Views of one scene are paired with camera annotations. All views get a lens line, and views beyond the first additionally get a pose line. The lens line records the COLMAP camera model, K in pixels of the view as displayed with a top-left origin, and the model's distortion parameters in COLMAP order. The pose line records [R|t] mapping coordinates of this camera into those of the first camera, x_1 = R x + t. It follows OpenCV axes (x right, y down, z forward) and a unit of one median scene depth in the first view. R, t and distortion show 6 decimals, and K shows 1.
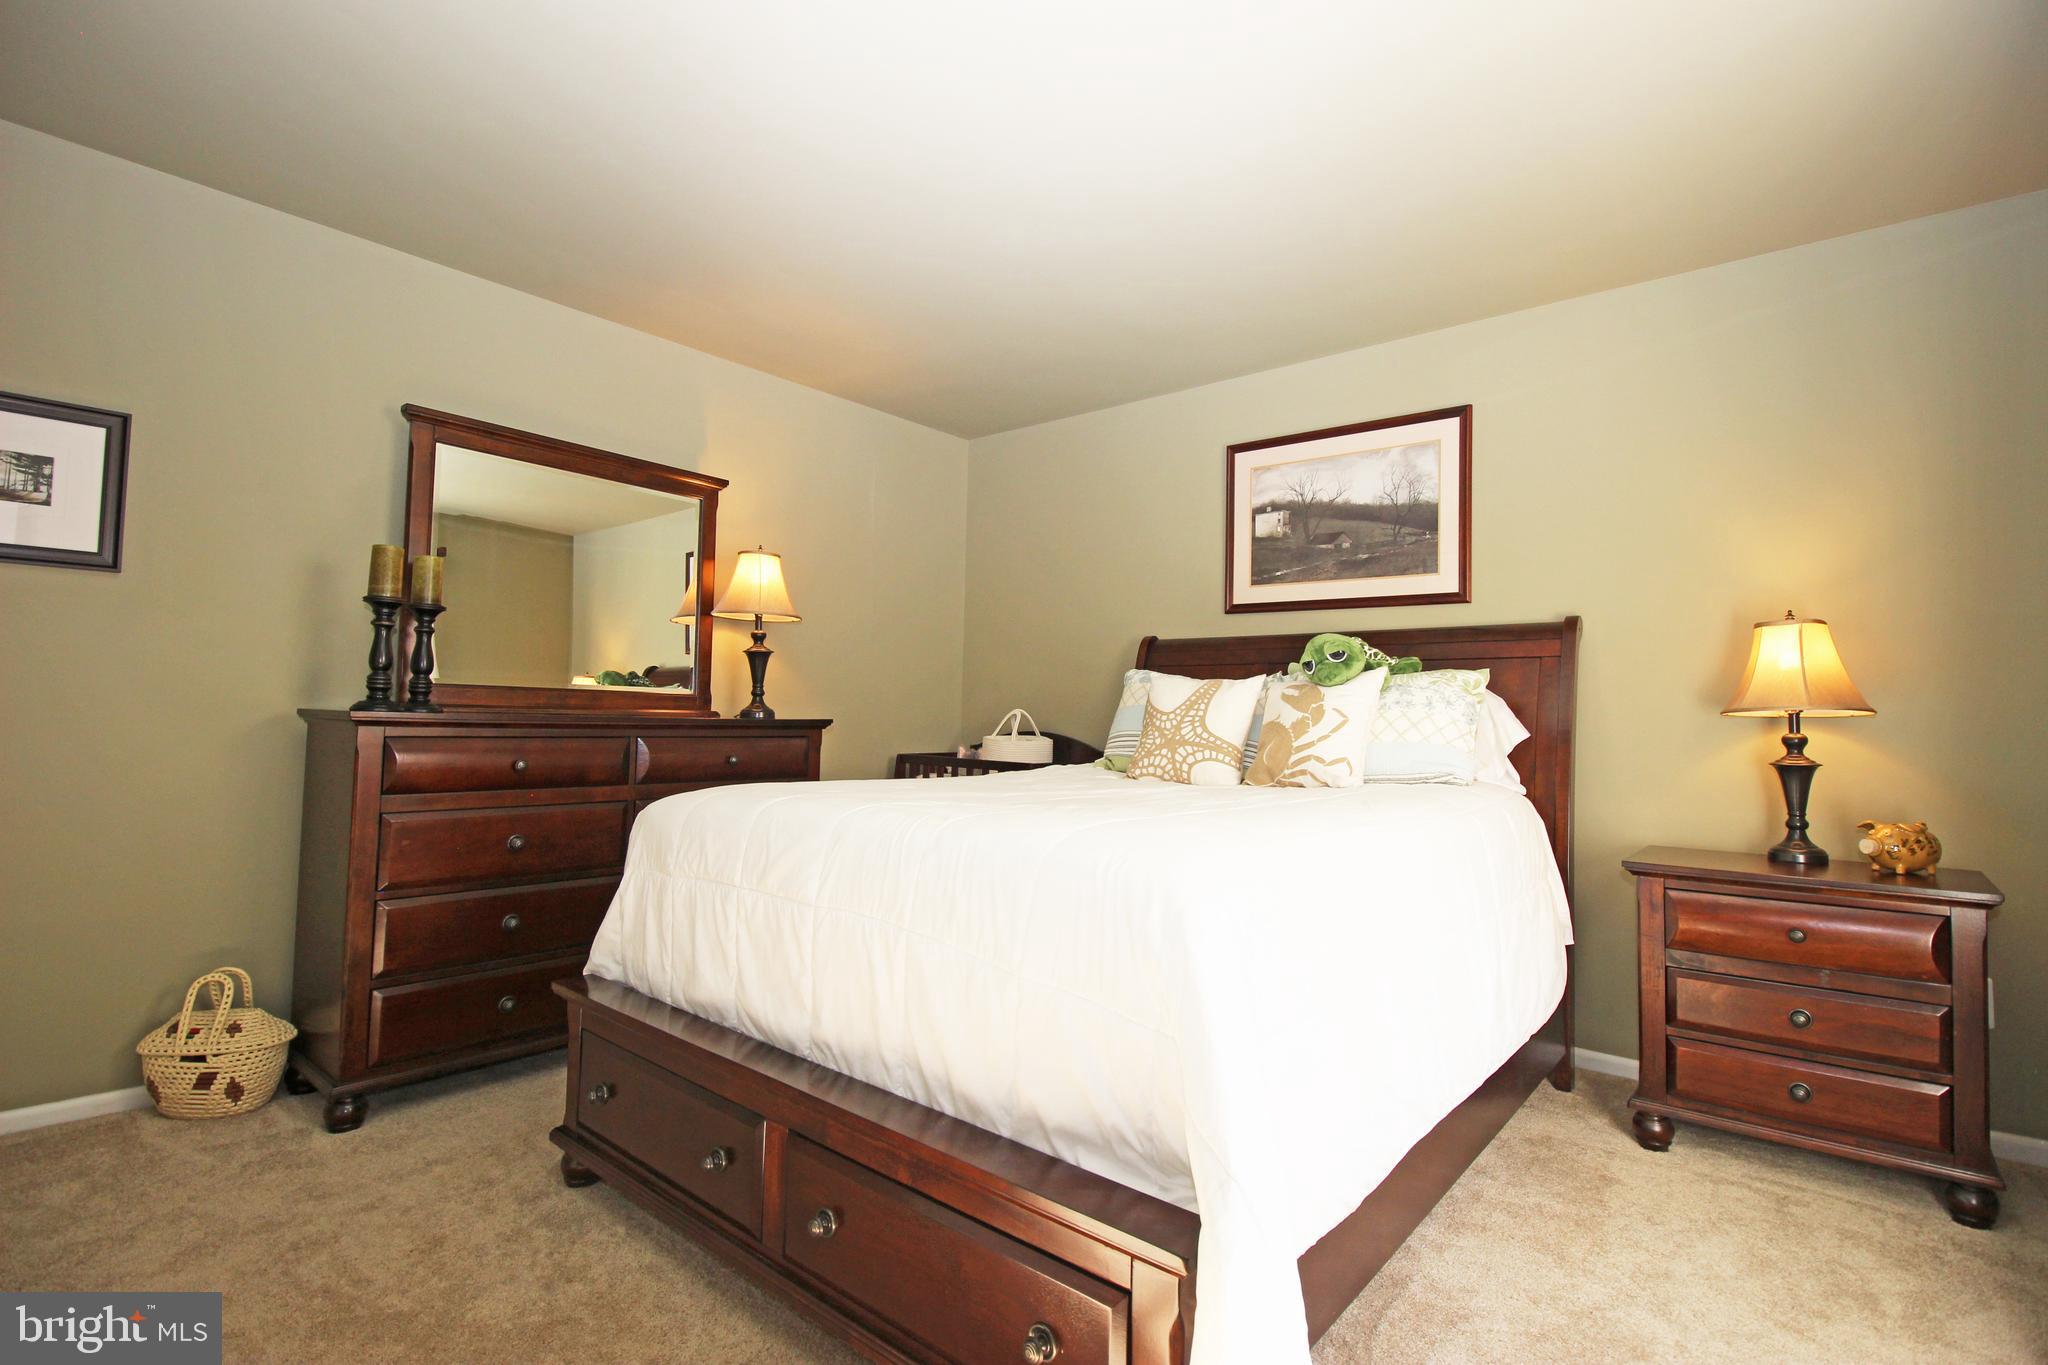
lens RADIAL K [[949.7, 0, 1050.8], [0, 949.7, 672.8], [0, 0, 1]] dist [0.002536, -0.013865]
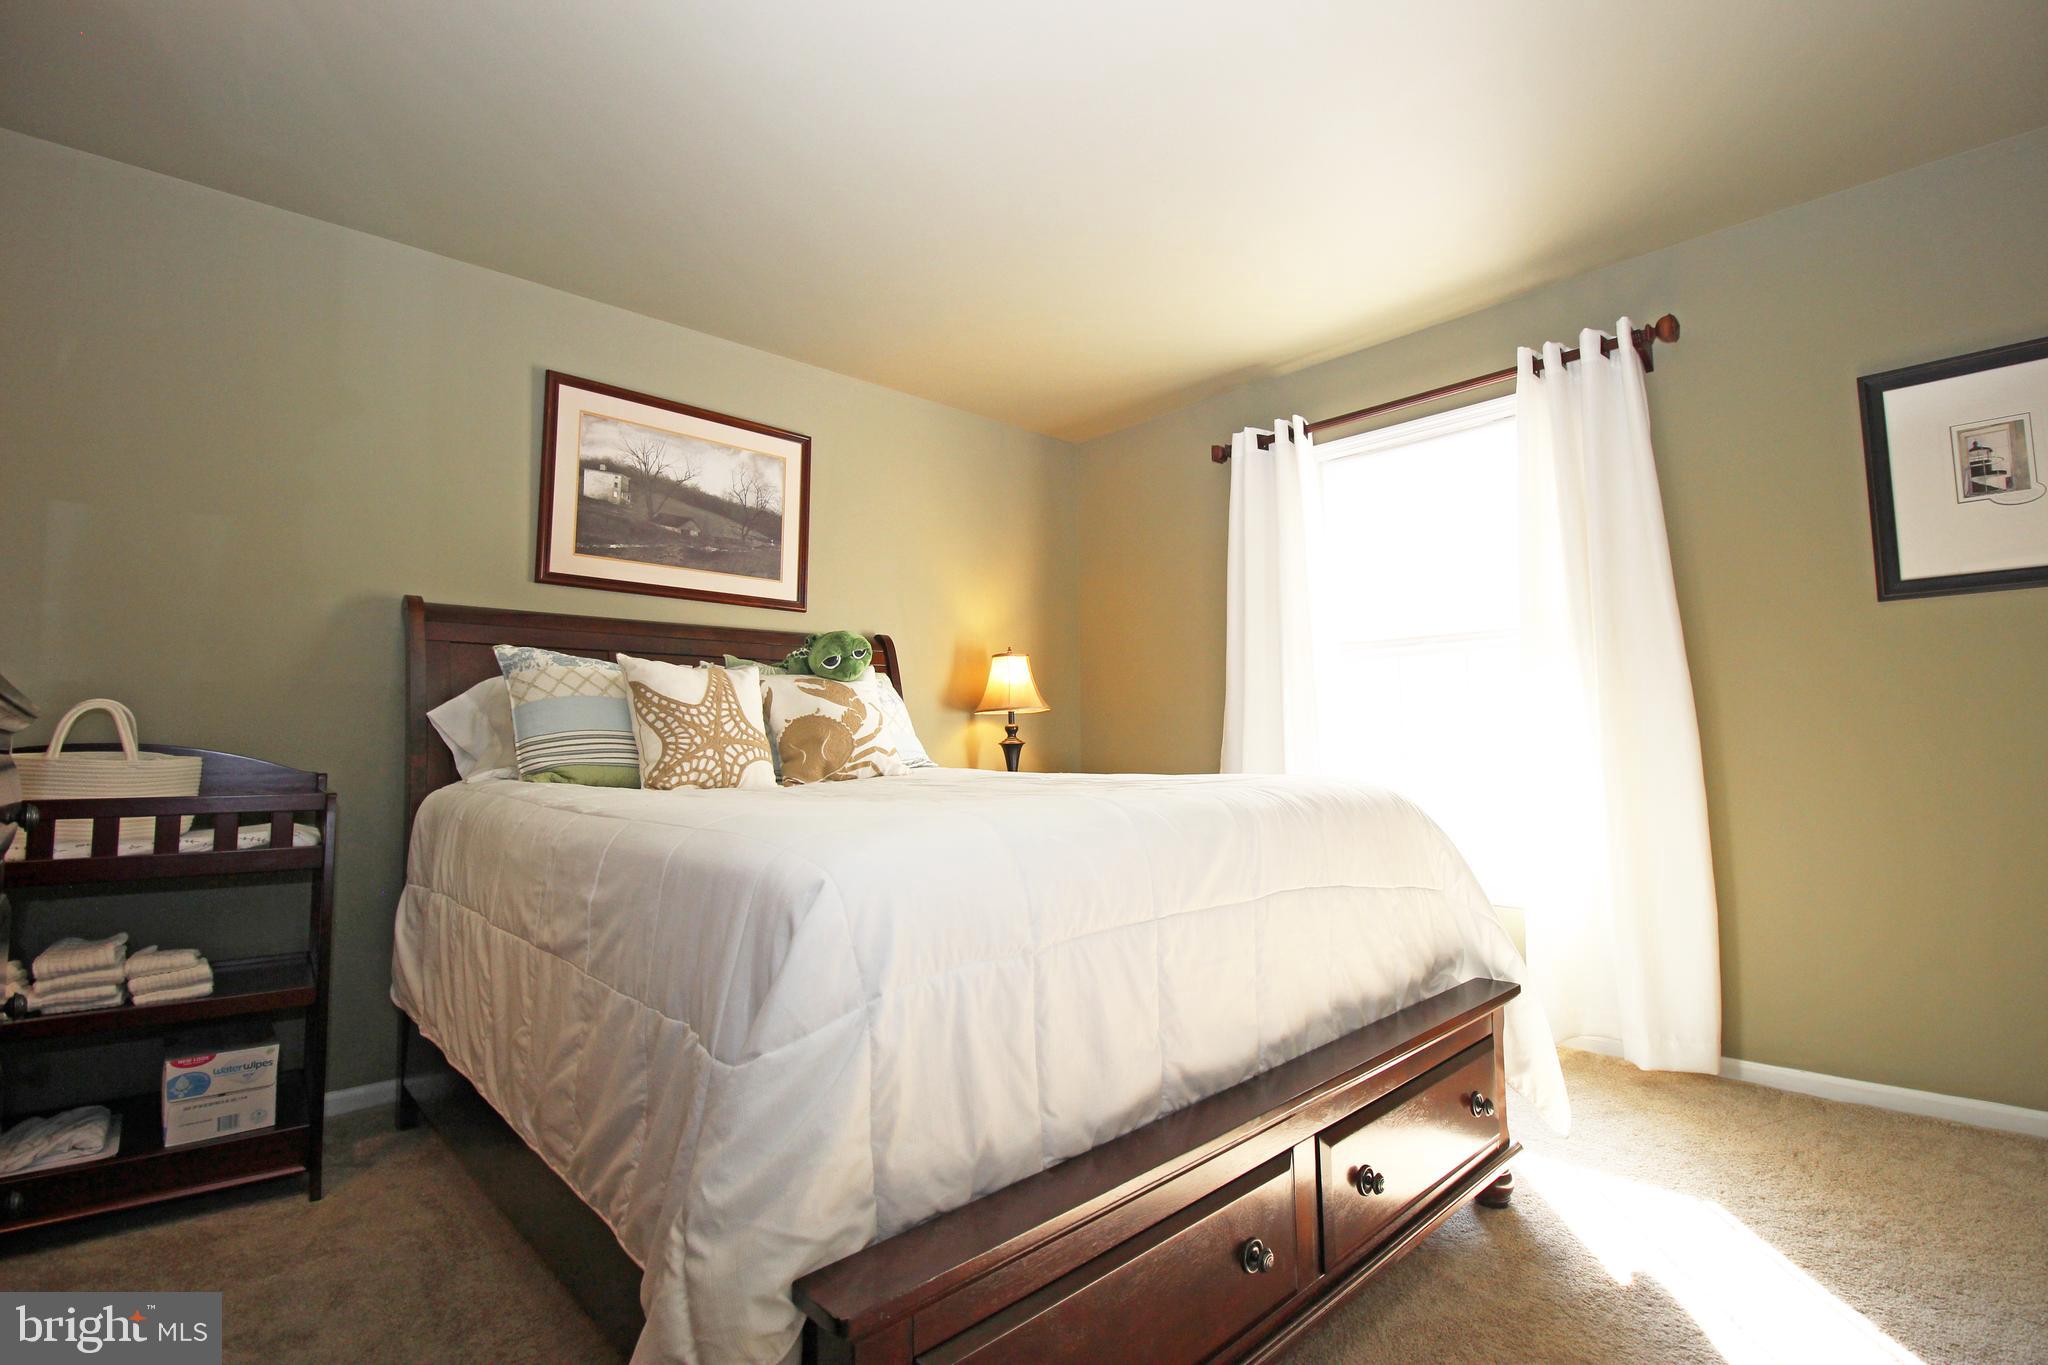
lens RADIAL K [[949.7, 0, 1050.8], [0, 949.7, 672.8], [0, 0, 1]] dist [0.002536, -0.013865]
pose [[0.113839, 0.054273, 0.992016, -0.620781], [-0.031720, 0.998196, -0.050971, 0.043922], [-0.992993, -0.025664, 0.115355, 0.576760]]
